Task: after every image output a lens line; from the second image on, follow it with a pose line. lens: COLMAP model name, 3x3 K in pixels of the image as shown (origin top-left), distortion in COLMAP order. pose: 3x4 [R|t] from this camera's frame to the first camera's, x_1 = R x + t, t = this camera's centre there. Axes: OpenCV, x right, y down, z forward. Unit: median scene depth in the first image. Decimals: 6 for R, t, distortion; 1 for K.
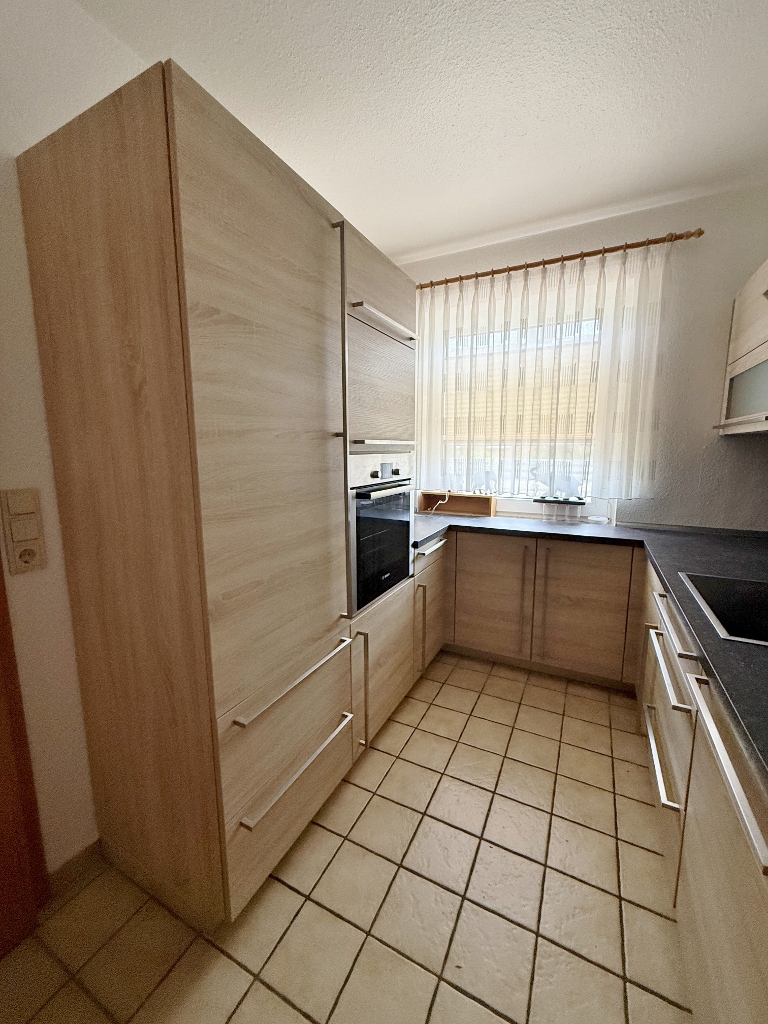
lens RADIAL K [[407.4, 0, 383.9], [0, 407.4, 507.9], [0, 0, 1]] dist [-0.000480, 0.000073]
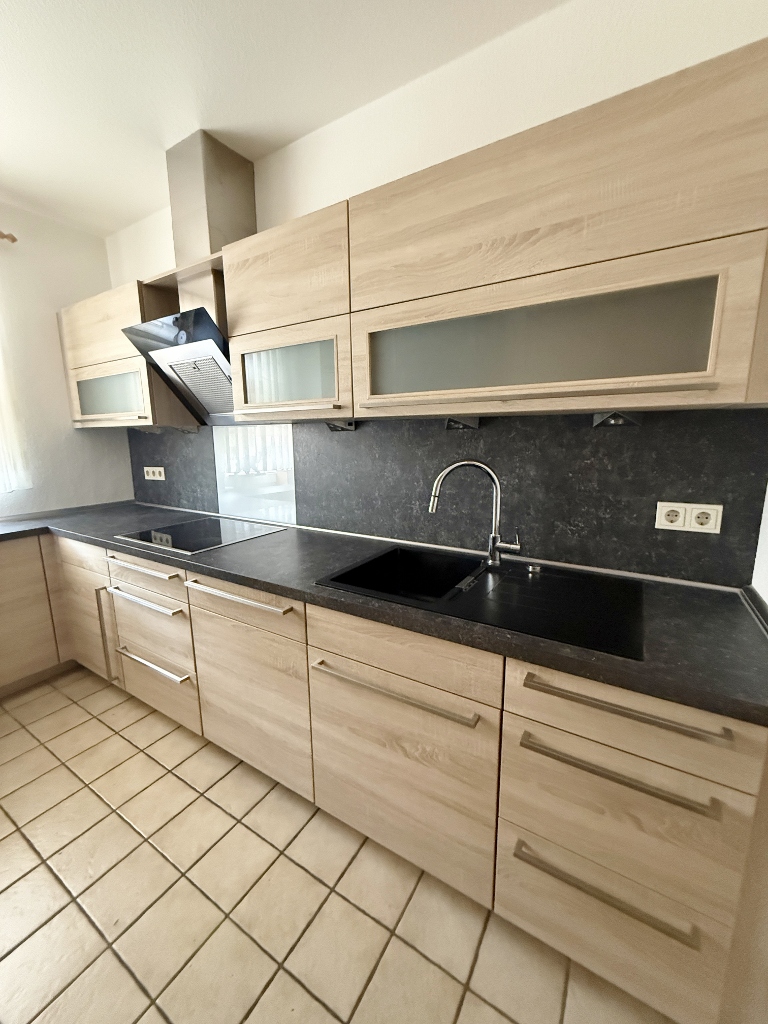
lens RADIAL K [[407.4, 0, 383.7], [0, 407.4, 512.1], [0, 0, 1]] dist [-0.000480, 0.000073]
pose [[0.071883, -0.183388, 0.980409, -0.338352], [0.155739, 0.972959, 0.170576, -0.001688], [-0.985179, 0.140426, 0.098500, 0.026785]]
